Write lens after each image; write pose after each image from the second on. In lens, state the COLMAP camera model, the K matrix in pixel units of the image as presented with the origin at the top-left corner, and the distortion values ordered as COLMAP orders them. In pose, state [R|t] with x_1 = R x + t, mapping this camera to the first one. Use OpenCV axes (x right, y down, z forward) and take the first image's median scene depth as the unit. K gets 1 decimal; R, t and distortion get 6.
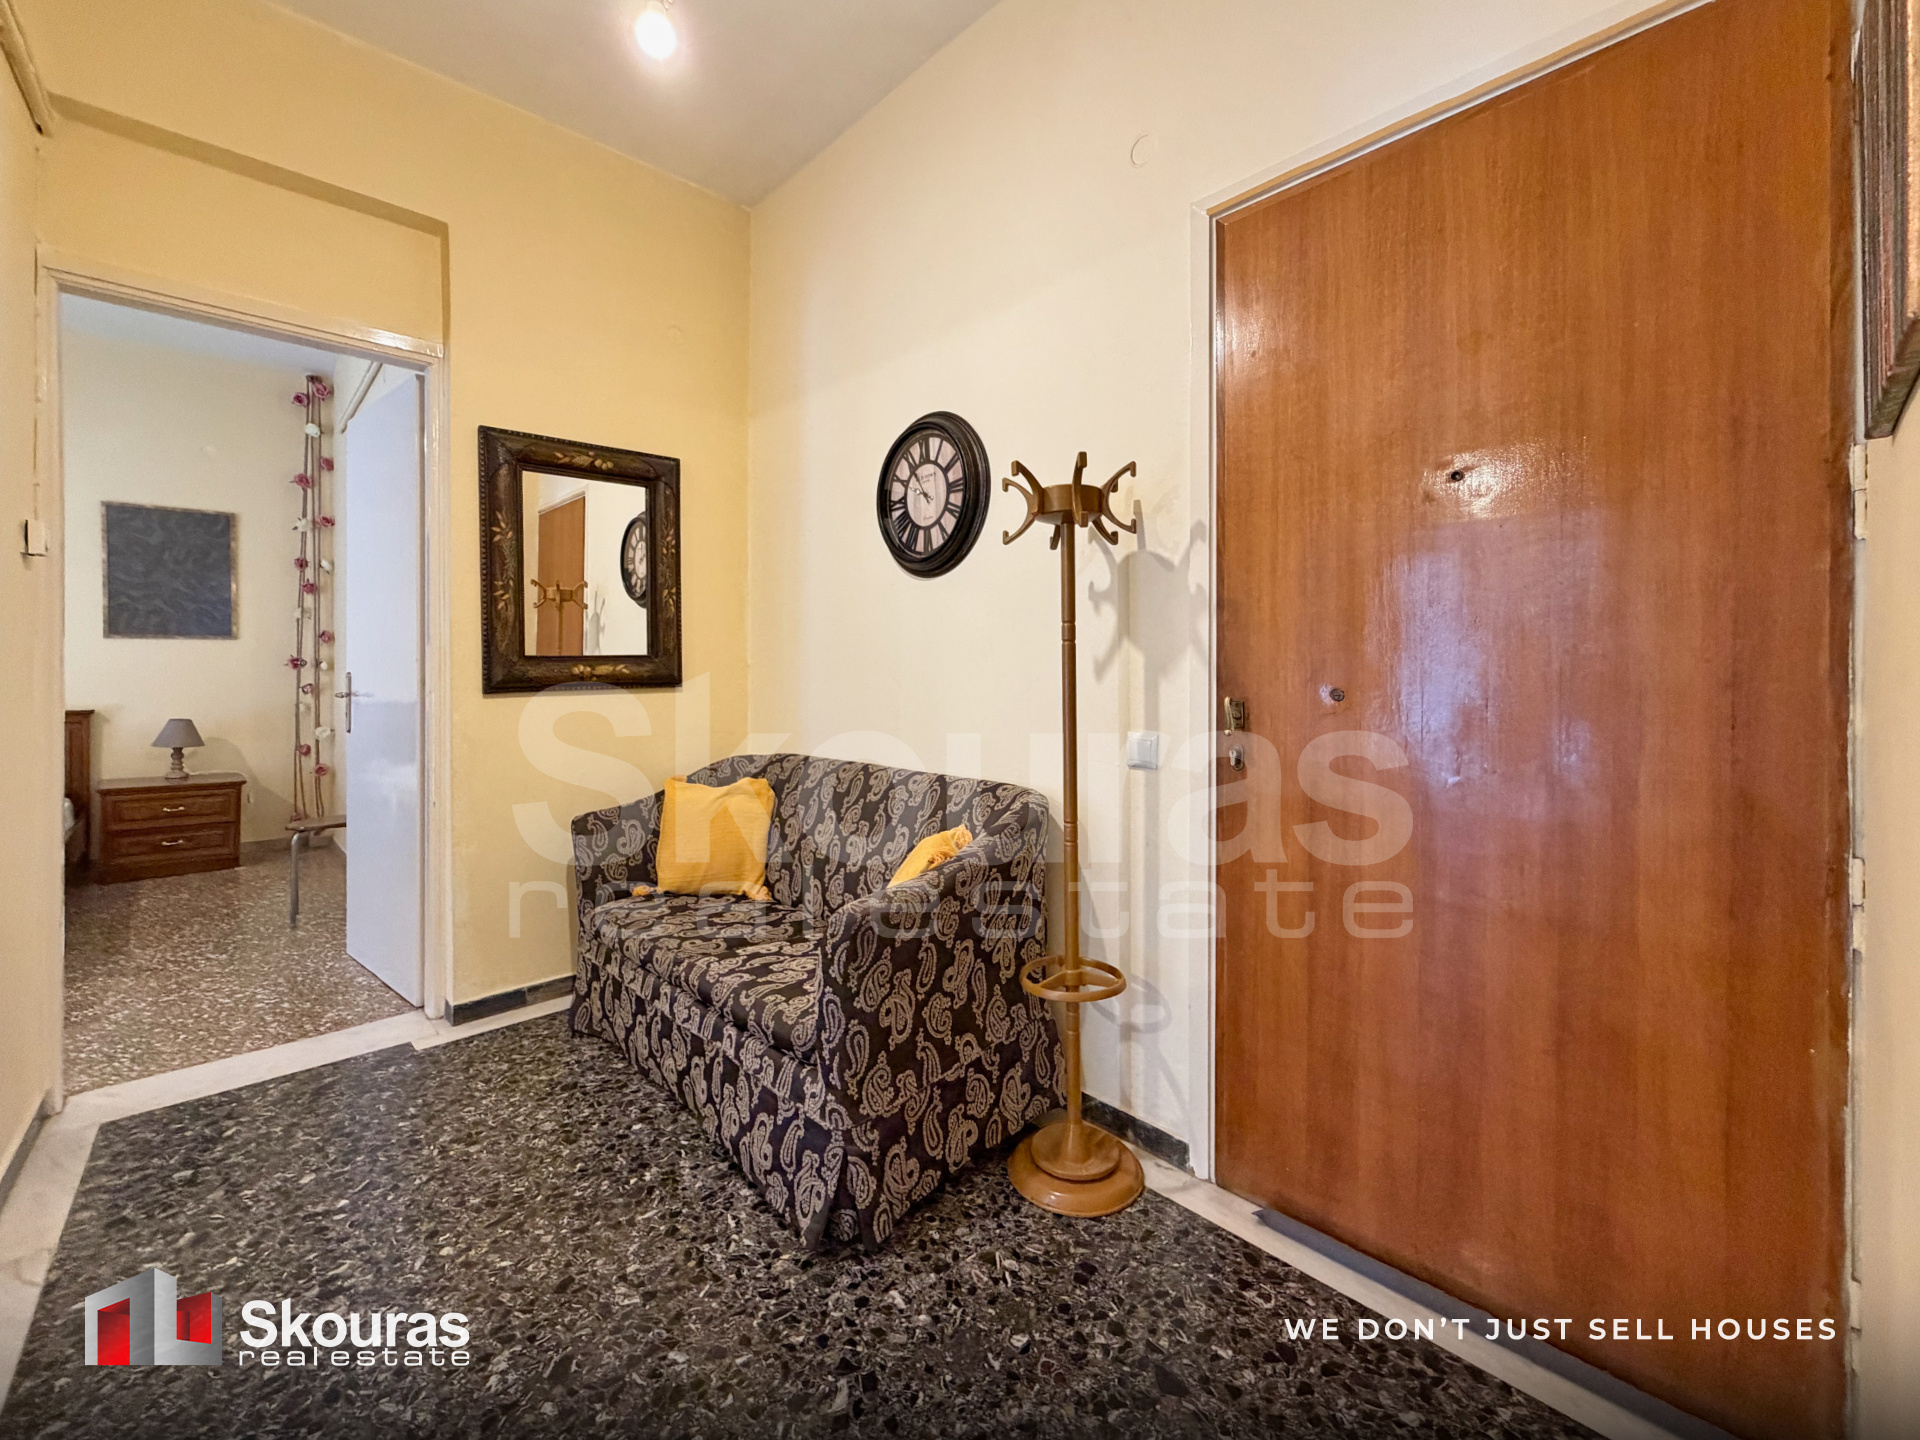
lens RADIAL K [[796.9, 0, 960.1], [0, 796.9, 669.5], [0, 0, 1]] dist [0.000304, 0.000191]
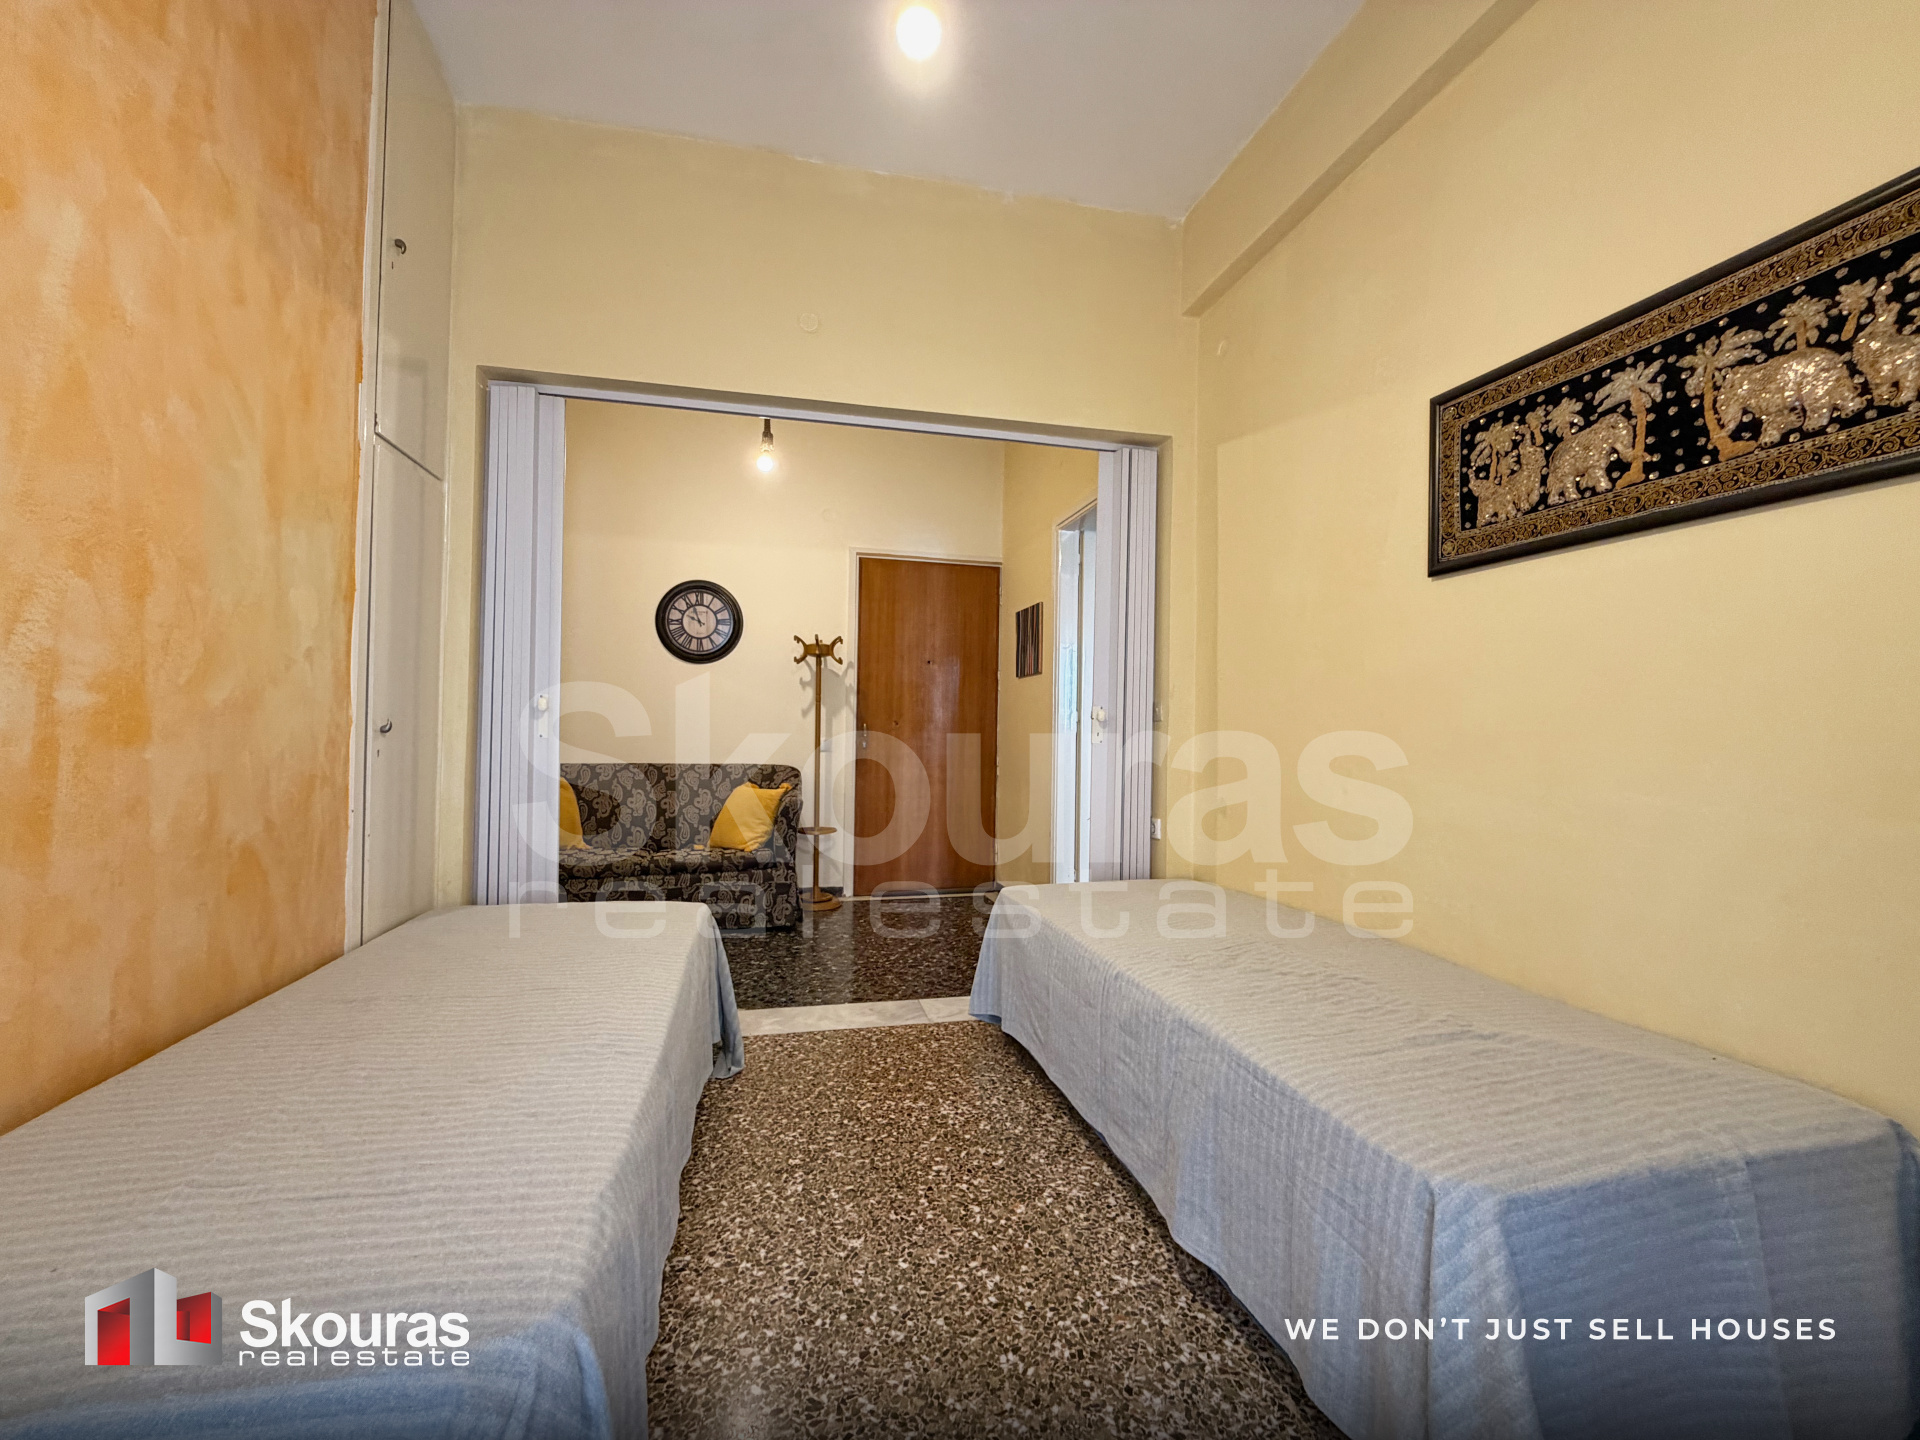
lens RADIAL K [[761.8, 0, 960.0], [0, 761.8, 720.0], [0, 0, 1]] dist [0.007427, 0.000118]
pose [[0.489164, 0.020141, 0.871959, -1.330317], [-0.015993, 0.999772, -0.014122, 0.036879], [-0.872045, -0.007037, 0.489375, -0.461485]]
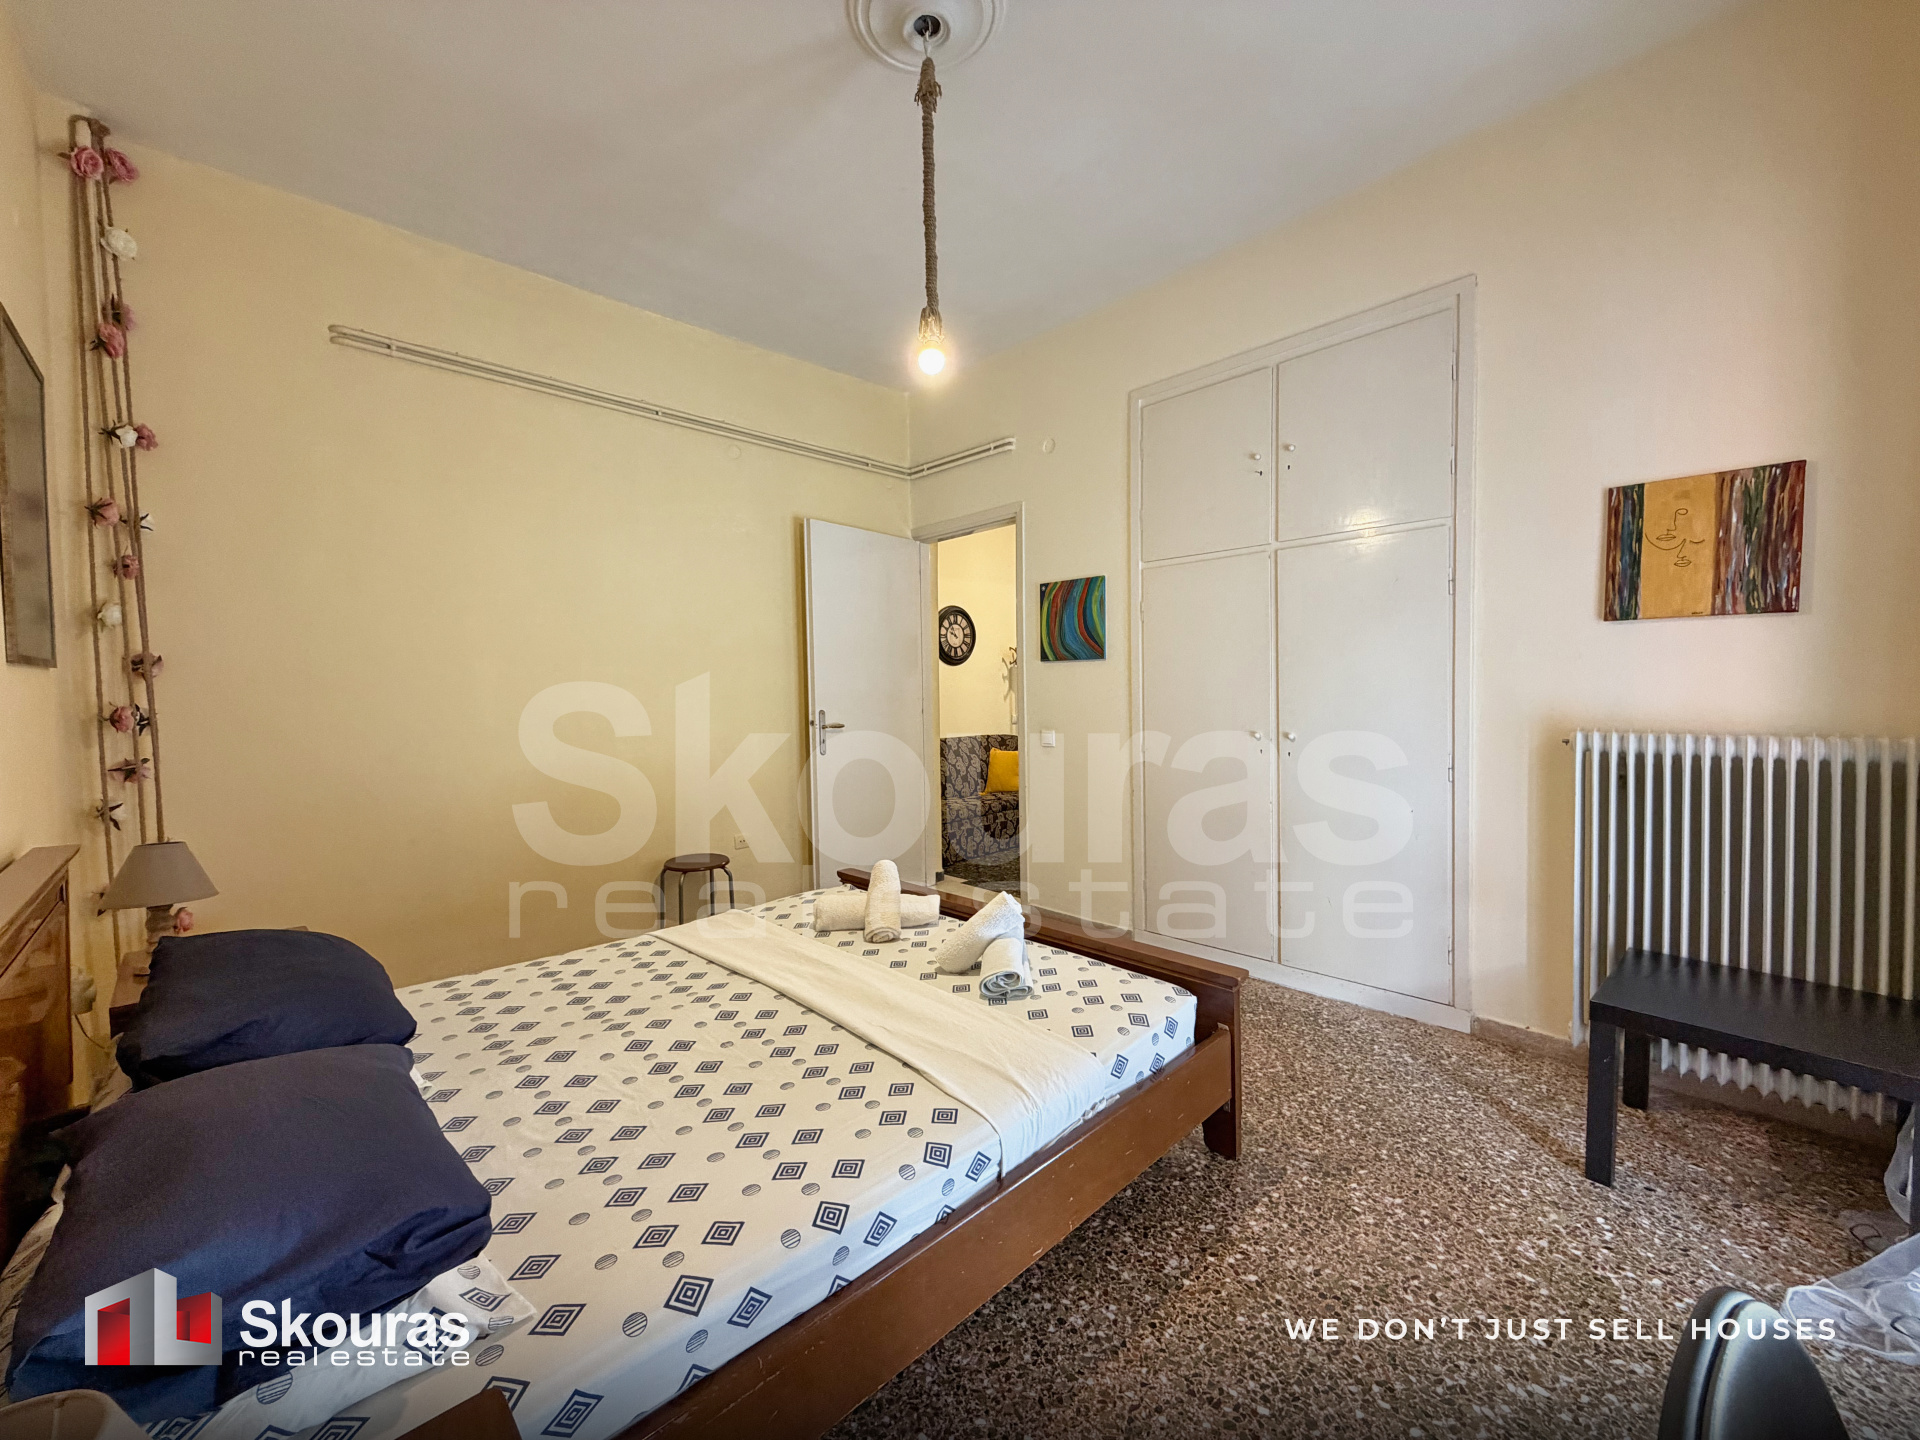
lens RADIAL K [[761.8, 0, 960.0], [0, 761.8, 720.0], [0, 0, 1]] dist [0.007427, 0.000118]
pose [[-0.004491, -0.041428, 0.999131, -2.594410], [0.012055, 0.999067, 0.041480, -0.039859], [-0.999917, 0.012230, -0.003988, 0.982595]]
